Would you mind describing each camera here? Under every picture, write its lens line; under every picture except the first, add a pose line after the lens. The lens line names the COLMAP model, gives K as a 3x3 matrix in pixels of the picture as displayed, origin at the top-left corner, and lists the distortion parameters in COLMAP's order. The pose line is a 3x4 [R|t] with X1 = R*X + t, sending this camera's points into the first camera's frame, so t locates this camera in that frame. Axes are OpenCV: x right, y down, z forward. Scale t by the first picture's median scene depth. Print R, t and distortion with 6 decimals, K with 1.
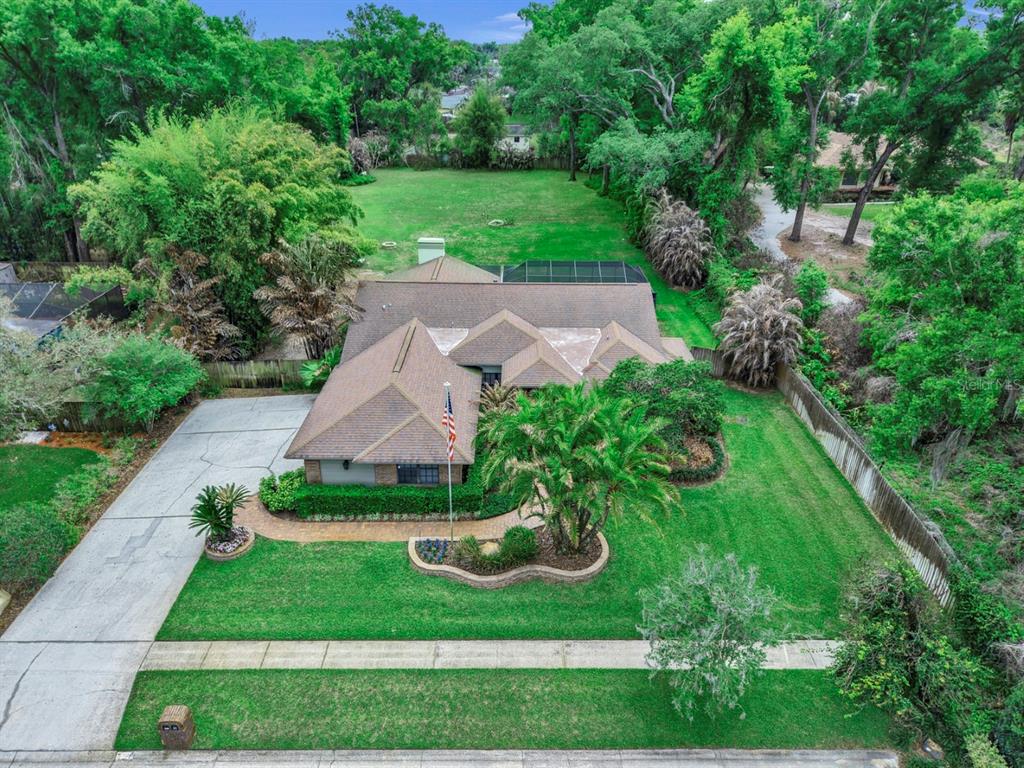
lens RADIAL K [[683.7, 0, 512.0], [0, 683.7, 384.0], [0, 0, 1]] dist [0.020222, -0.011172]
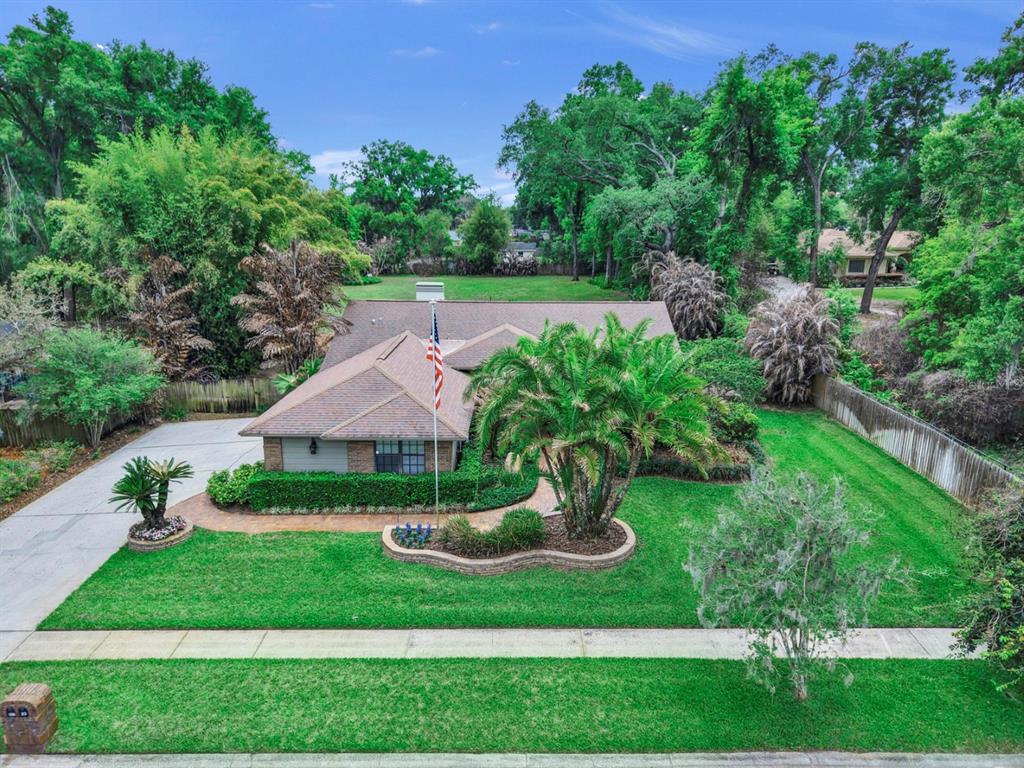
lens RADIAL K [[683.7, 0, 512.0], [0, 683.7, 384.0], [0, 0, 1]] dist [0.020222, -0.011172]
pose [[0.999960, -0.004150, -0.007926, 0.005447], [0.002343, 0.976462, -0.215678, 0.229617], [0.008634, 0.215651, 0.976432, 0.179618]]
